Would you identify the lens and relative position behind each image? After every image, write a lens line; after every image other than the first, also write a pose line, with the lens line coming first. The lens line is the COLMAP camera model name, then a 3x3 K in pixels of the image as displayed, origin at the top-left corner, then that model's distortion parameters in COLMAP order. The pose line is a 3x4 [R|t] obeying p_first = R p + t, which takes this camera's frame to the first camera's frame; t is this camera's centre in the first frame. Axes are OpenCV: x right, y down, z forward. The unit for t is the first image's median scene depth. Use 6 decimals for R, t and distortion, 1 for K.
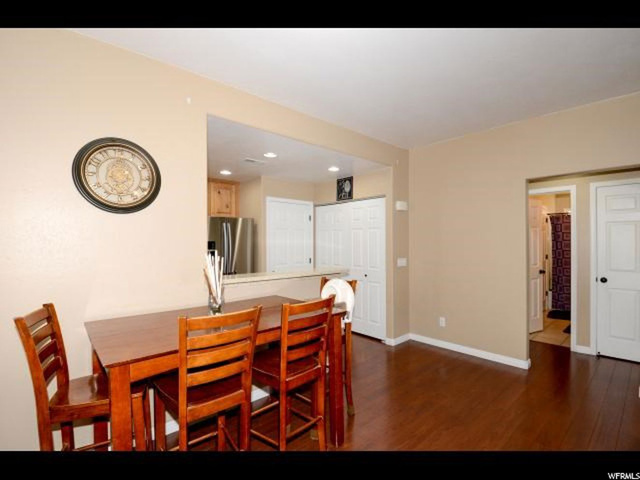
lens RADIAL K [[307.3, 0, 320.0], [0, 307.3, 240.0], [0, 0, 1]] dist [0.000110, 0.000008]
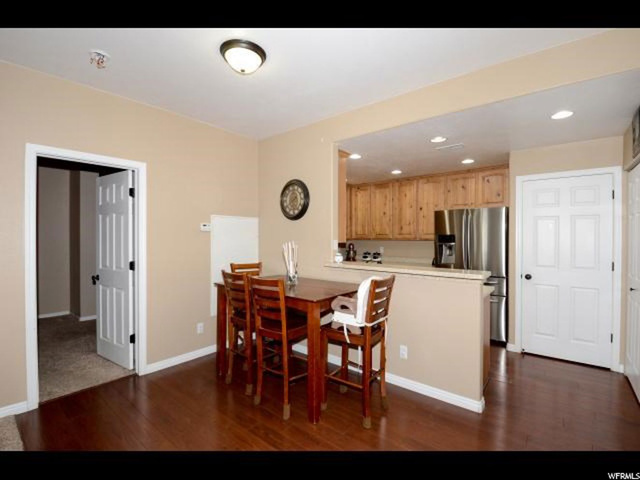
lens RADIAL K [[295.1, 0, 320.0], [0, 295.1, 240.0], [0, 0, 1]] dist [-0.000224, -0.000203]
pose [[0.155462, 0.009098, -0.987800, 0.876010], [0.011531, 0.999873, 0.011024, 0.011672], [0.987775, -0.013104, 0.155337, 0.689820]]
